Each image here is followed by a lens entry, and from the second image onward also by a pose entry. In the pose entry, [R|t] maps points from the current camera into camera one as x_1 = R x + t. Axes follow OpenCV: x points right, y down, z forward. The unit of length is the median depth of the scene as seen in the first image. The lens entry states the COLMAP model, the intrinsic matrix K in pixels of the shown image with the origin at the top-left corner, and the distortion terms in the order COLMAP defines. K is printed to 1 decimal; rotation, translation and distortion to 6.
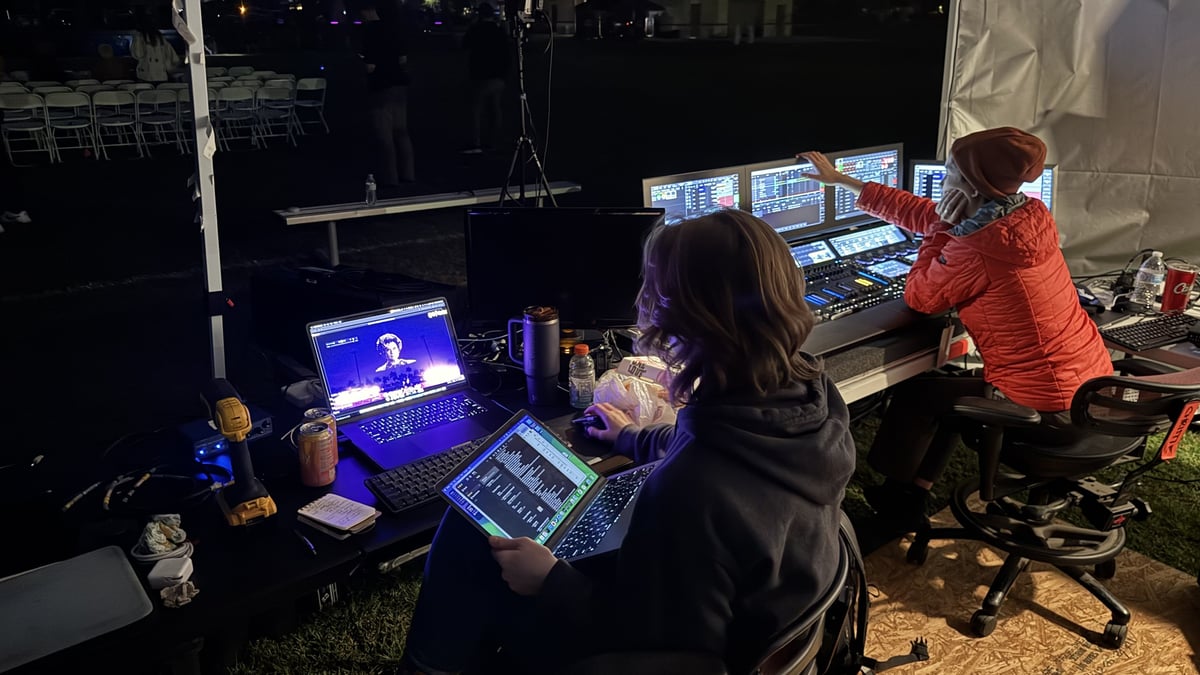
lens RADIAL K [[839.5, 0, 600.0], [0, 839.5, 337.5], [0, 0, 1]] dist [0.033581, -0.060951]
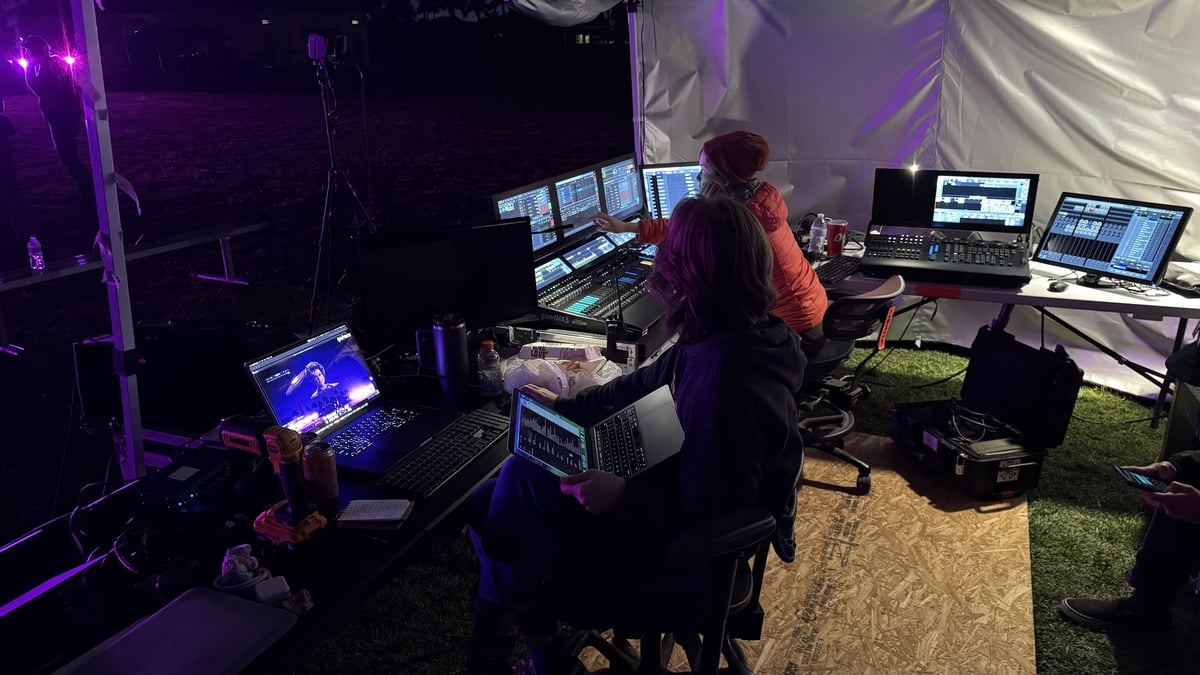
lens RADIAL K [[839.5, 0, 600.0], [0, 839.5, 337.5], [0, 0, 1]] dist [0.033581, -0.060951]
pose [[0.887304, -0.171002, 0.428311, -0.339292], [0.183392, 0.982960, 0.012522, 0.016591], [-0.423154, 0.067438, 0.903545, -0.095594]]
